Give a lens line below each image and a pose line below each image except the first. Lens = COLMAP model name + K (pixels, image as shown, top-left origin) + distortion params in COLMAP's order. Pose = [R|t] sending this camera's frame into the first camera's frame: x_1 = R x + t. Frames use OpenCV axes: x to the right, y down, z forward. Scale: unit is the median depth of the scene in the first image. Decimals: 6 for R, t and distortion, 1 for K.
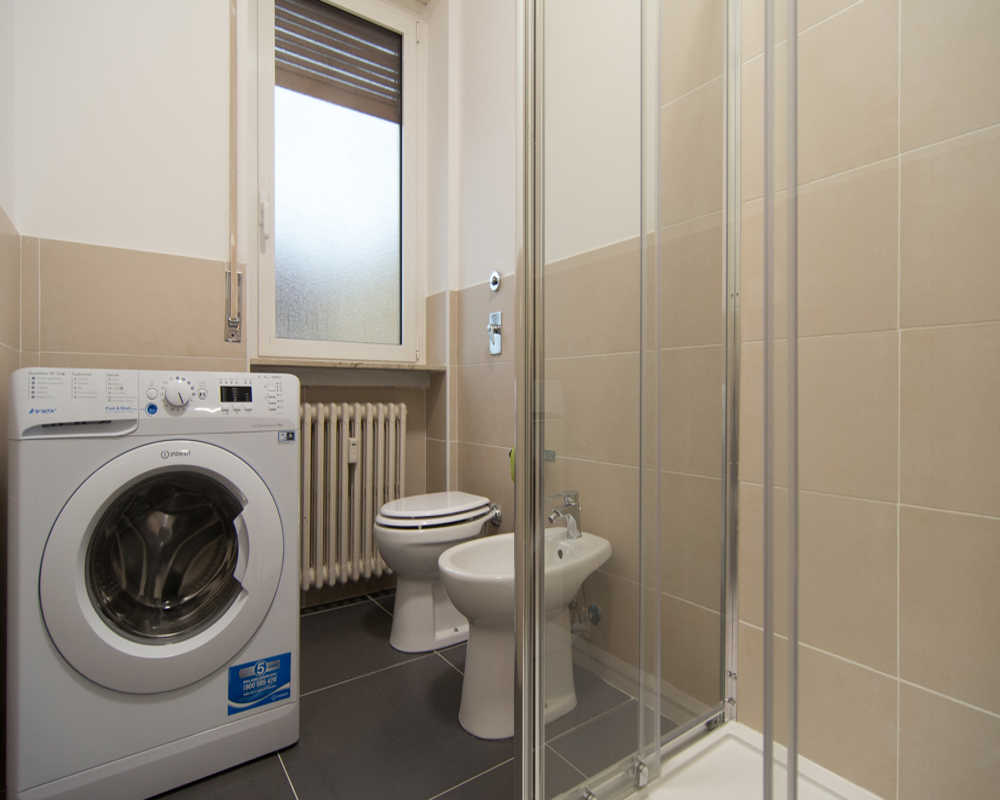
lens RADIAL K [[552.8, 0, 523.1], [0, 552.8, 382.0], [0, 0, 1]] dist [0.001204, 0.001220]
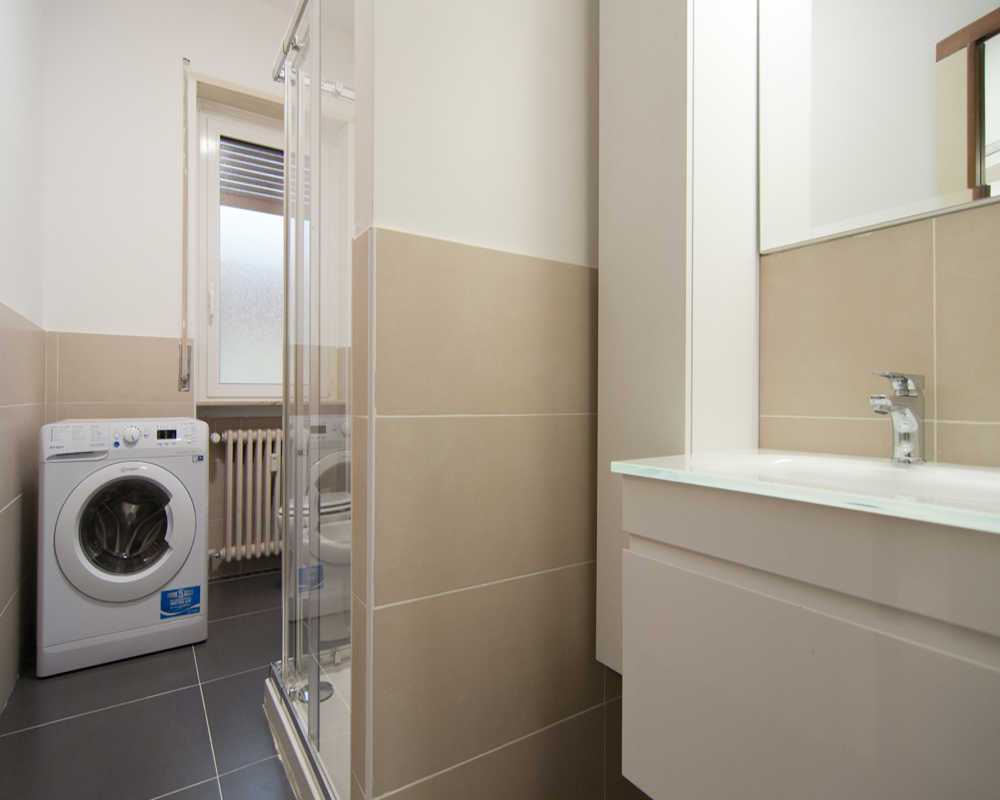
lens RADIAL K [[541.4, 0, 496.8], [0, 541.4, 386.2], [0, 0, 1]] dist [0.018035, 0.000129]
pose [[0.998686, -0.002916, -0.051155, 0.601451], [0.002831, 0.999995, -0.001723, -0.122922], [0.051160, 0.001575, 0.998689, -0.652901]]
